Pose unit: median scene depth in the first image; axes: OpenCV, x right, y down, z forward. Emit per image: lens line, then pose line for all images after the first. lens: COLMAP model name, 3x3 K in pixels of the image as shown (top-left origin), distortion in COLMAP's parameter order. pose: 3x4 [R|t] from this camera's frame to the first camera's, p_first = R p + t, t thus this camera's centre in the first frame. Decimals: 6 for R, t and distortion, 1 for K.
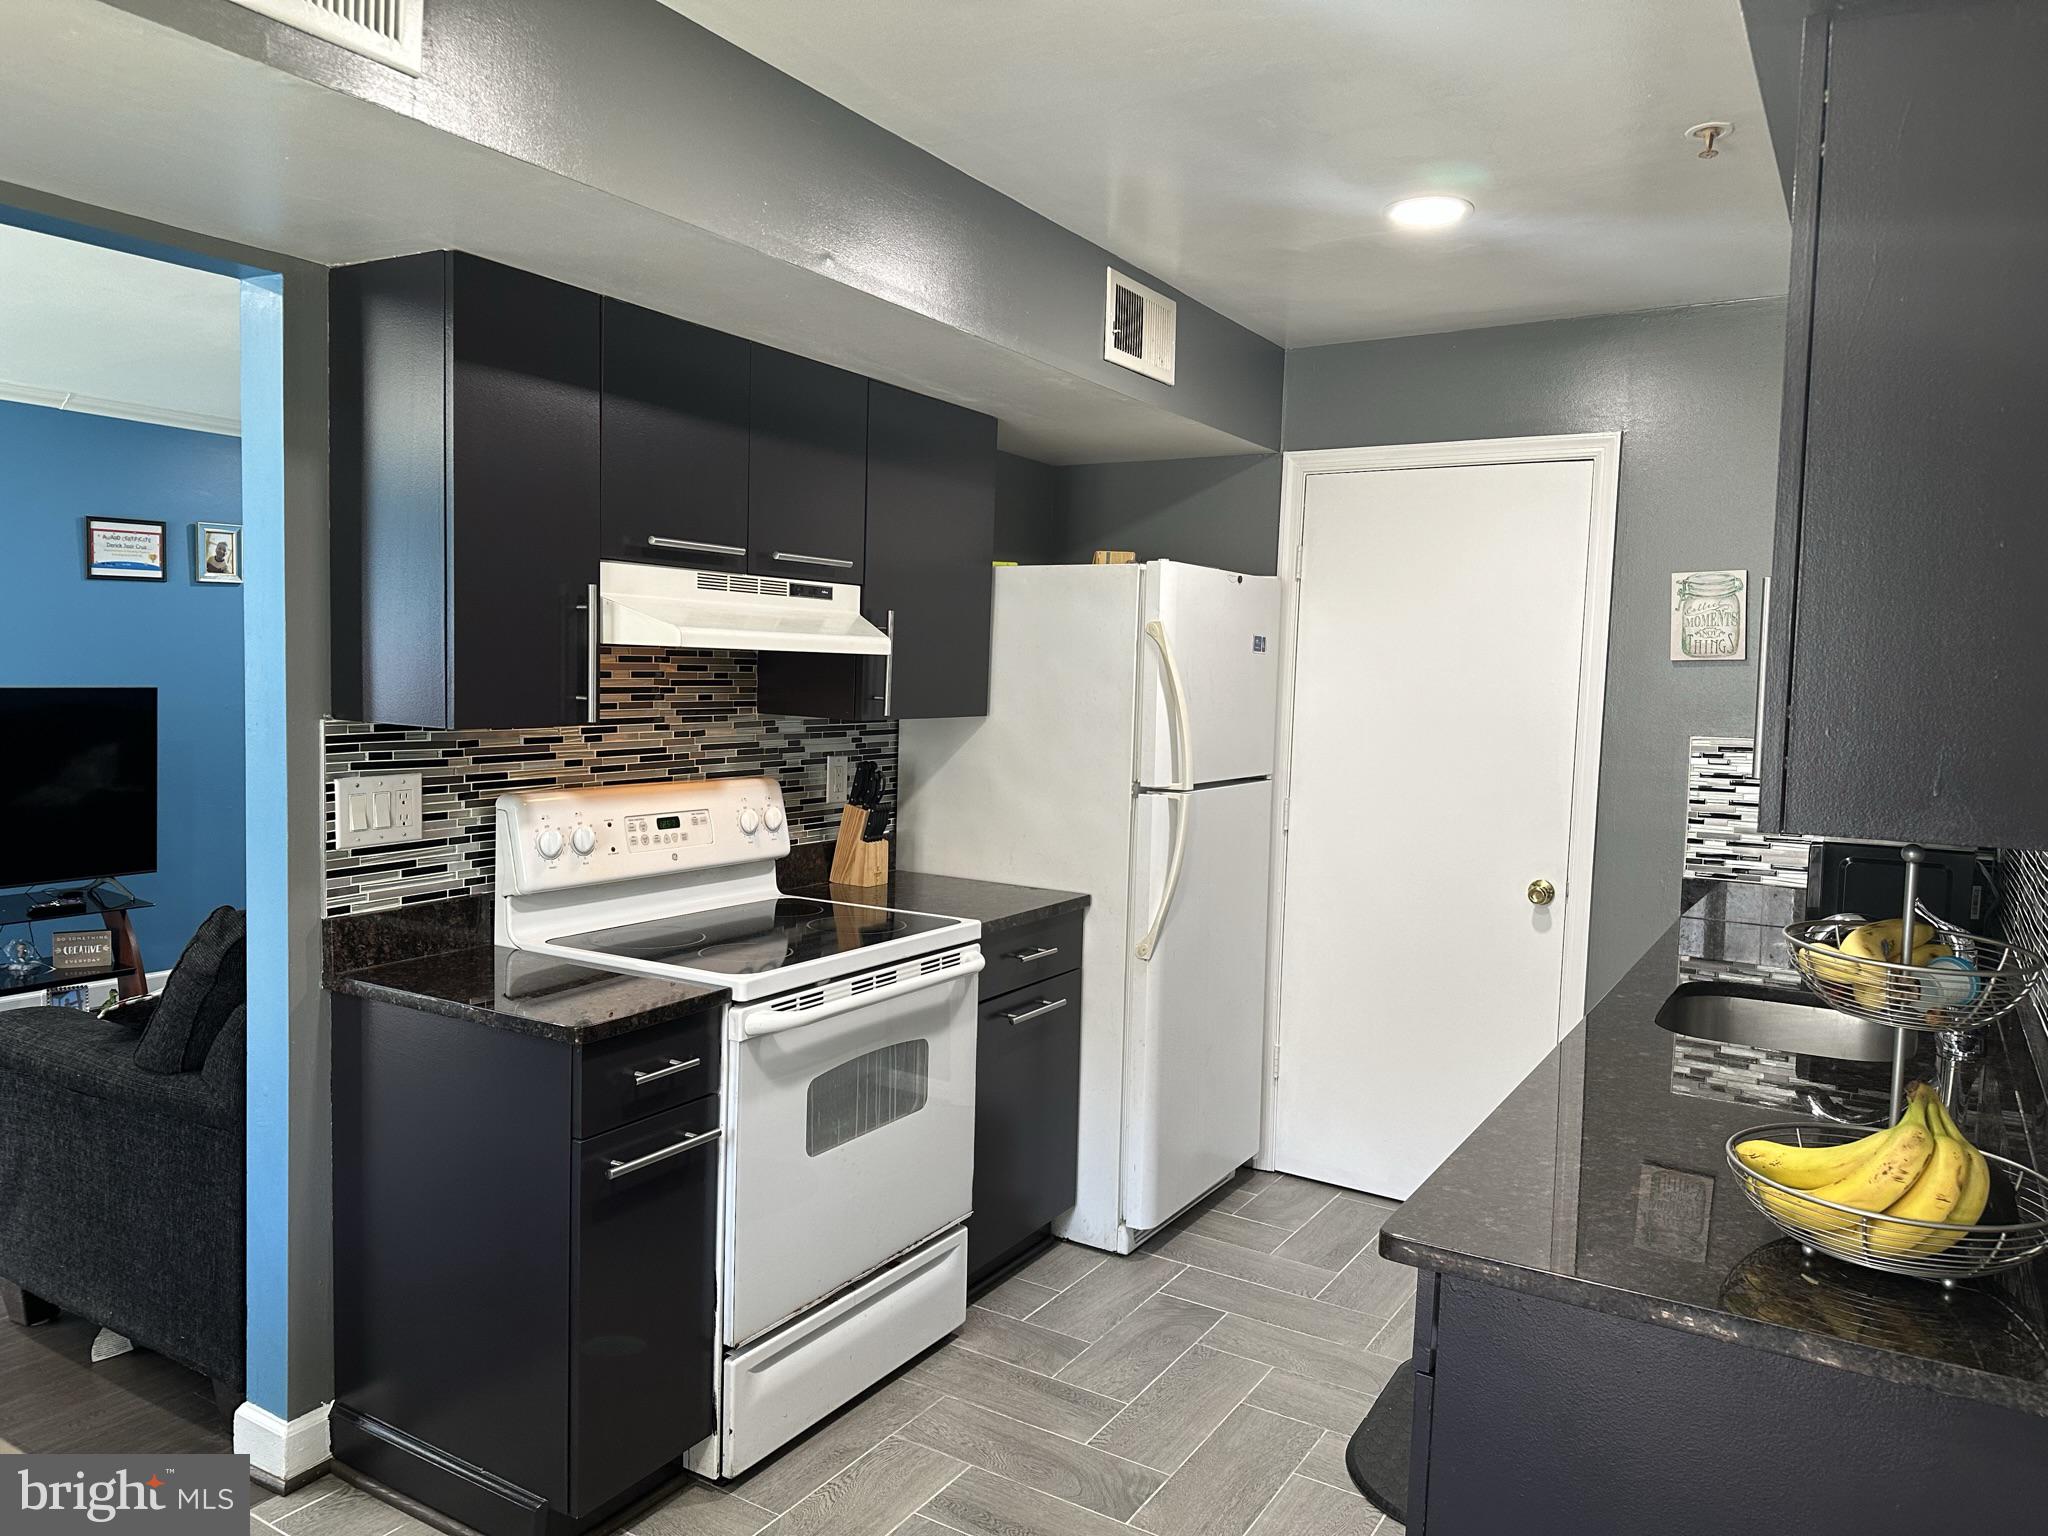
lens RADIAL K [[1457.2, 0, 1008.5], [0, 1457.2, 778.5], [0, 0, 1]] dist [0.062274, -0.059092]
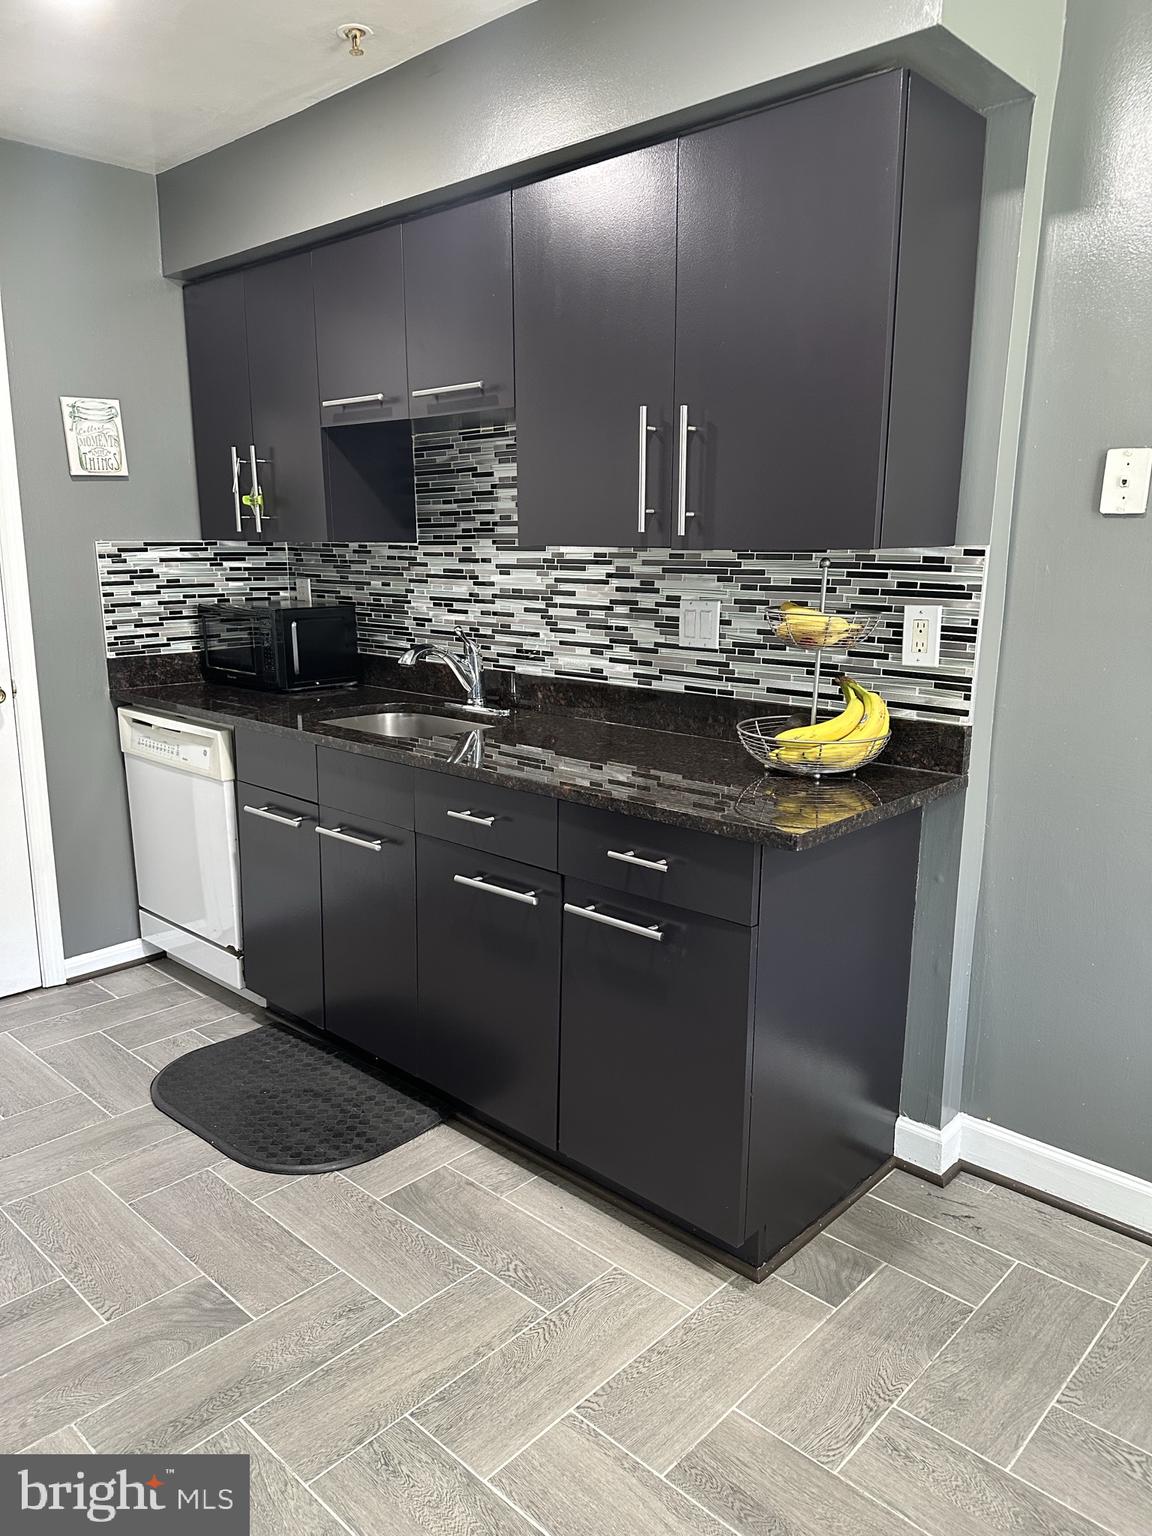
lens RADIAL K [[1098.1, 0, 585.4], [0, 1098.1, 768.0], [0, 0, 1]] dist [0.117863, -0.147739]
pose [[0.195480, -0.227726, 0.953902, -0.379549], [0.083835, 0.972987, 0.215102, -0.011087], [-0.977118, 0.037922, 0.209291, 0.427285]]
